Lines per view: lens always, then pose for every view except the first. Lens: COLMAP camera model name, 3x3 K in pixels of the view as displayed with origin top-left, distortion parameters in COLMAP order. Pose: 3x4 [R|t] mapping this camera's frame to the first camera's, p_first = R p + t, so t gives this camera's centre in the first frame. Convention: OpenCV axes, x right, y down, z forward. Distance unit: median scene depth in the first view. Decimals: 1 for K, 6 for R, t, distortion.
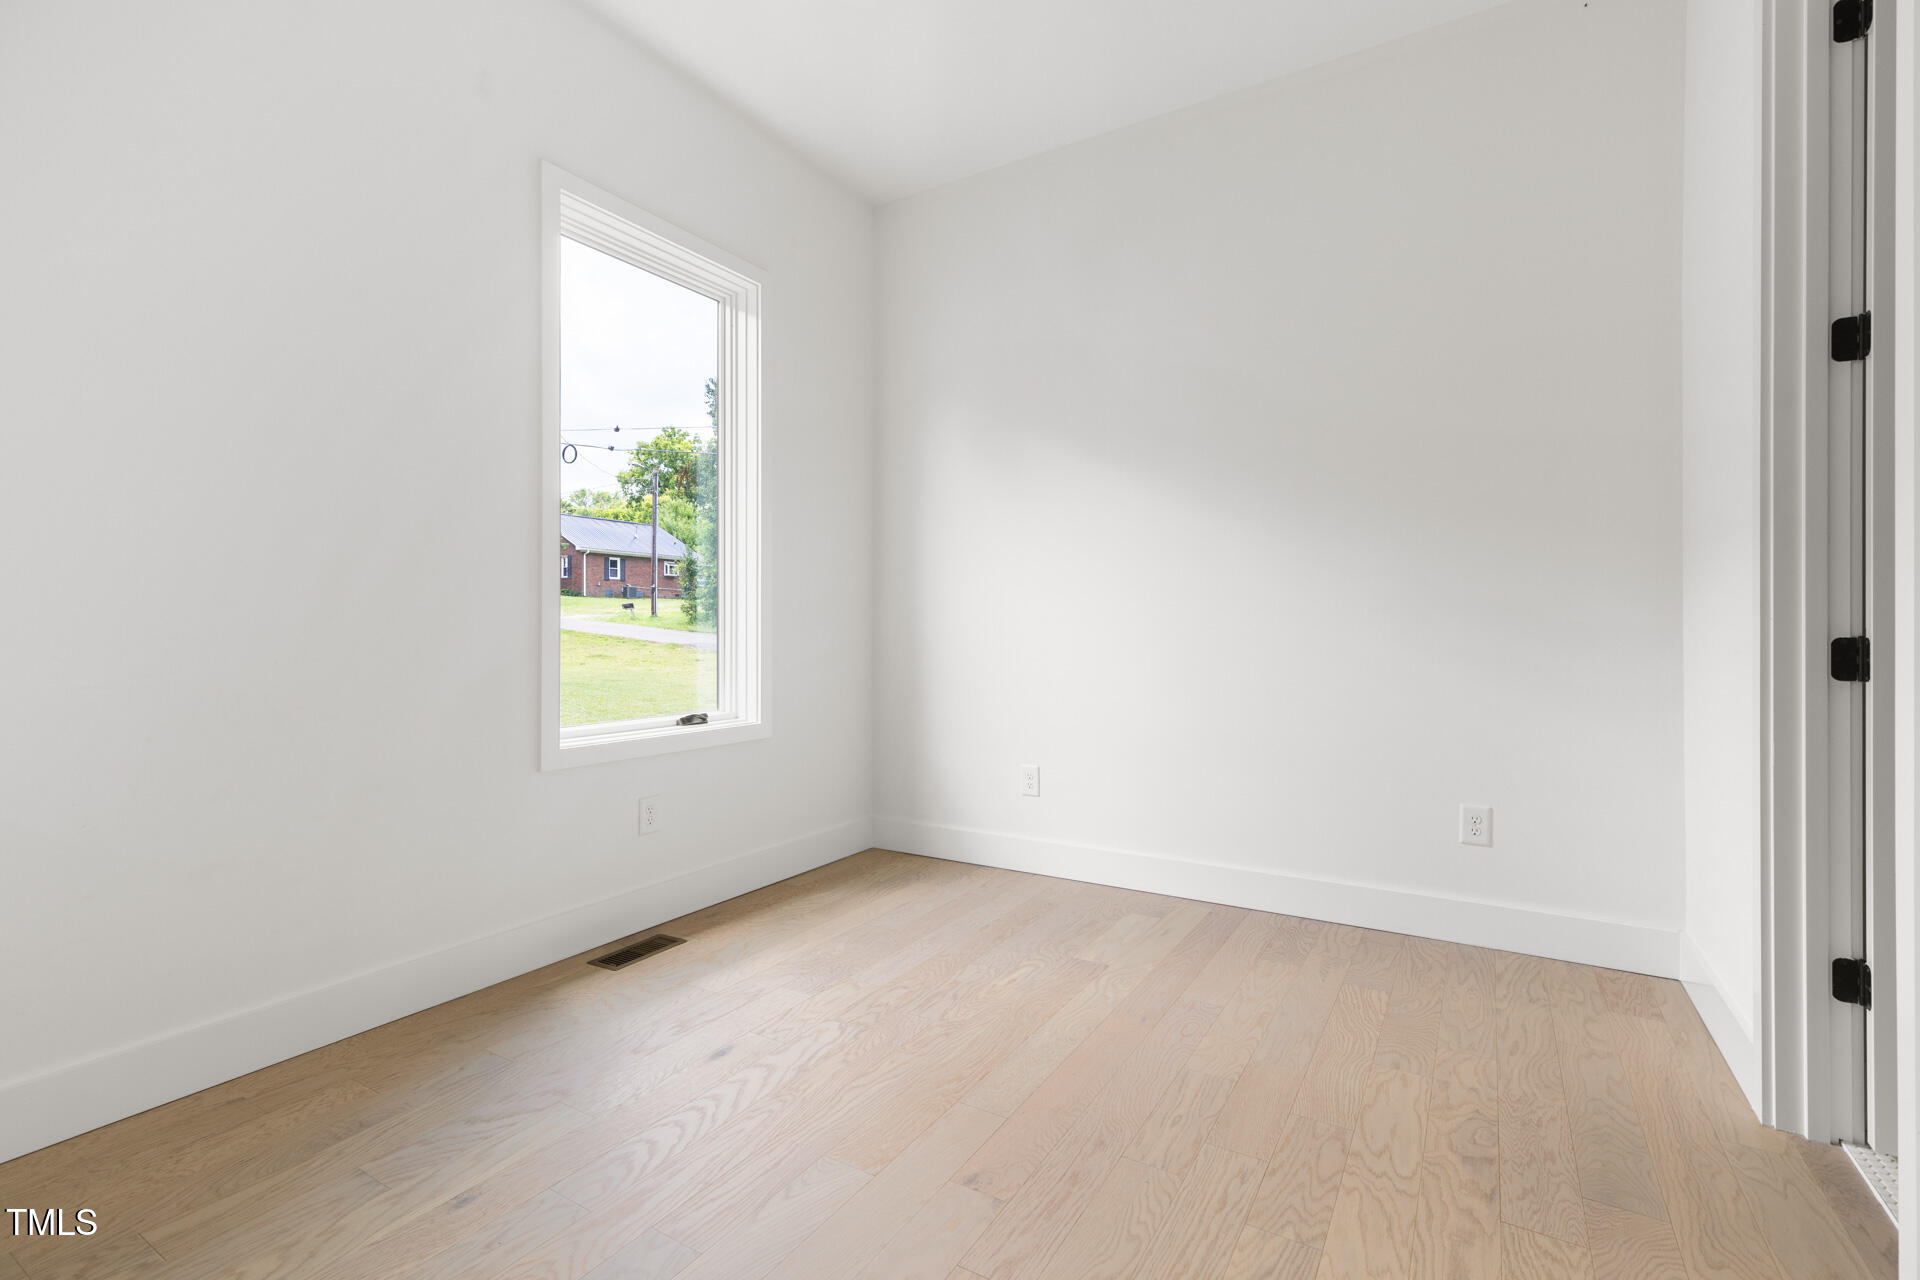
lens RADIAL K [[851.5, 0, 952.7], [0, 851.5, 623.3], [0, 0, 1]] dist [0.067931, -0.019028]
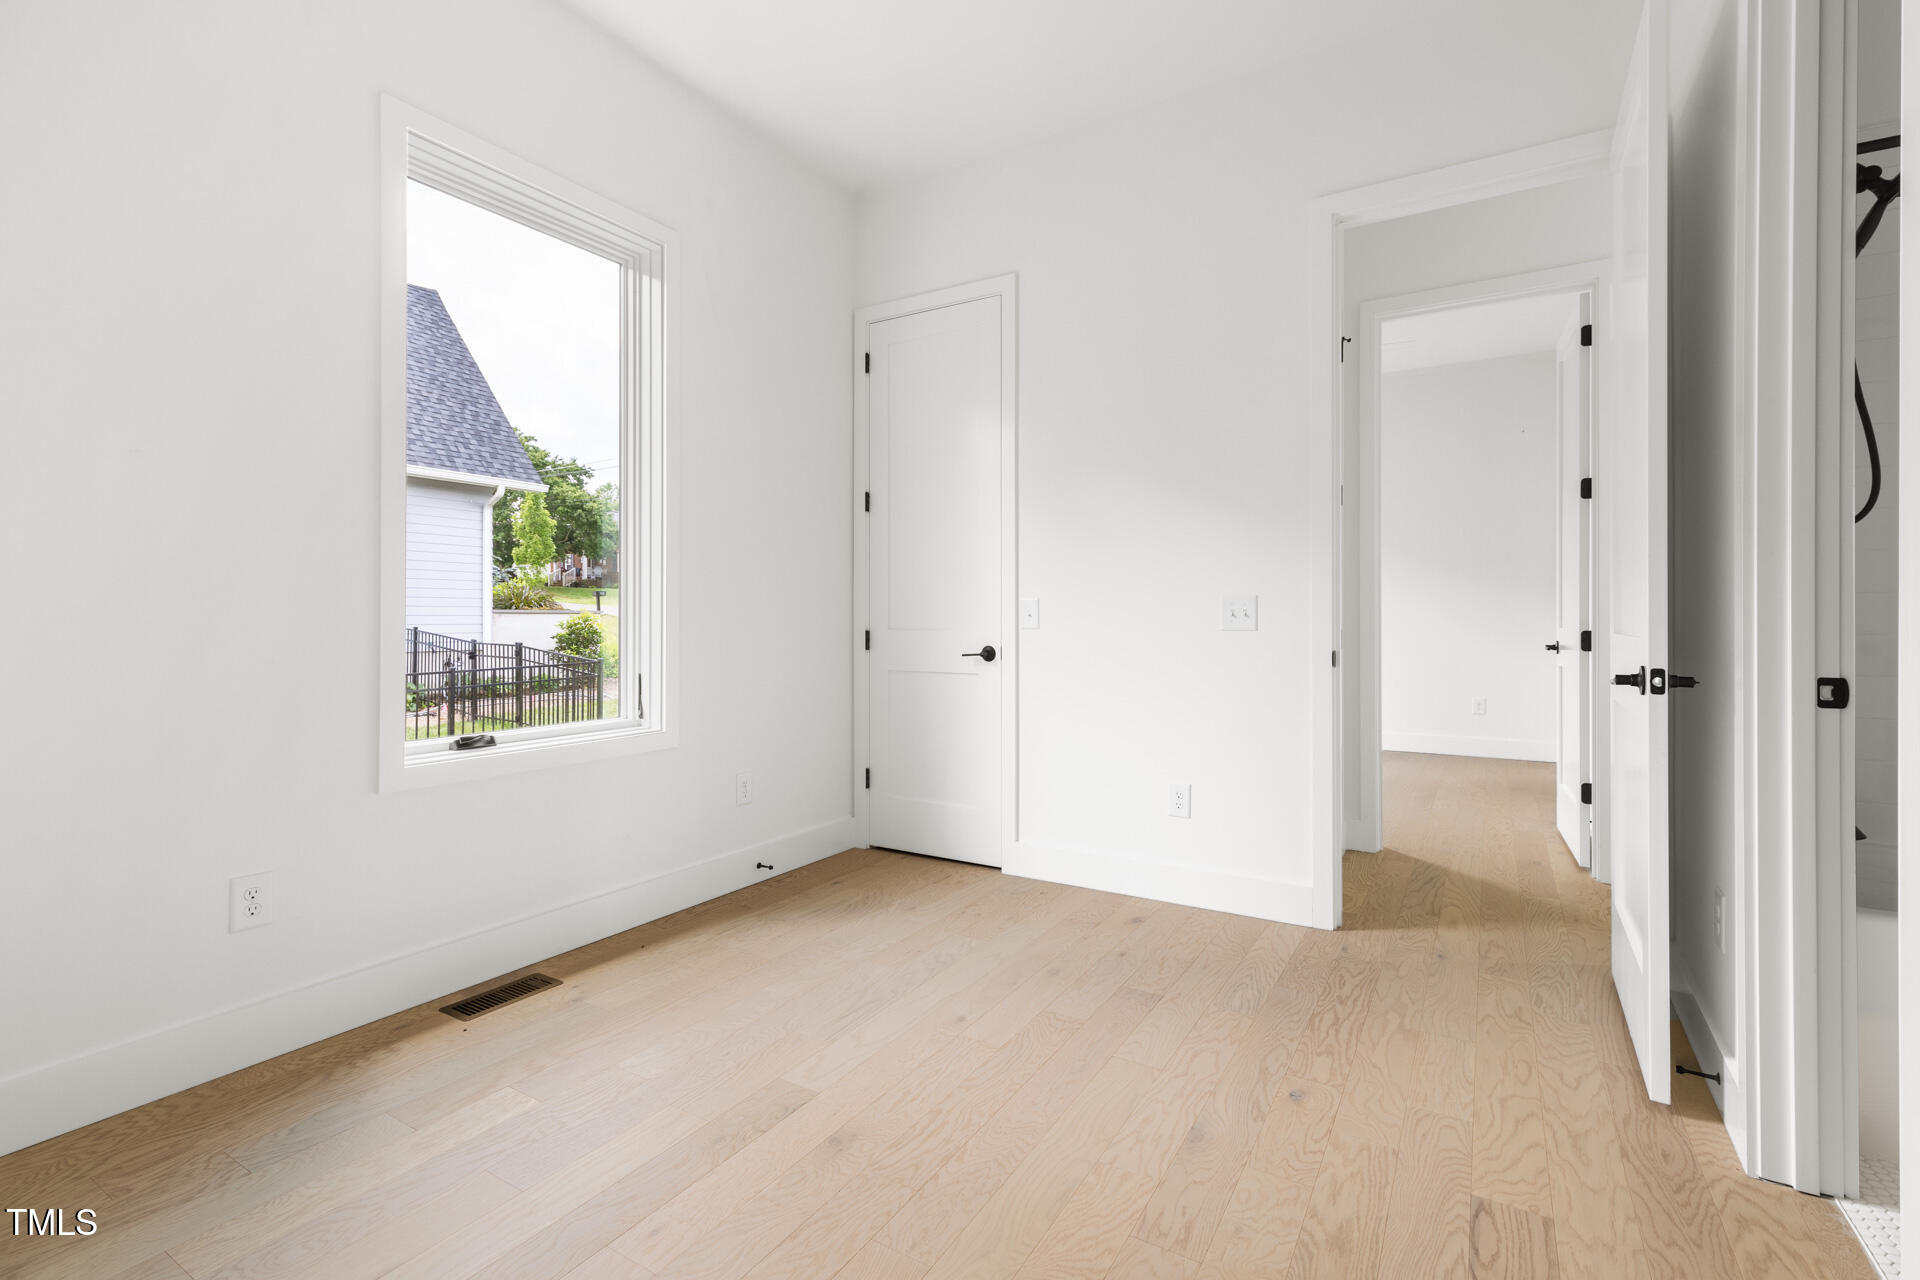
lens RADIAL K [[857.5, 0, 956.2], [0, 857.5, 621.9], [0, 0, 1]] dist [0.003506, 0.000916]
pose [[0.999881, -0.006241, 0.014115, 0.082721], [0.006175, 0.999970, 0.004732, -0.001173], [-0.014144, -0.004644, 0.999889, 0.120153]]
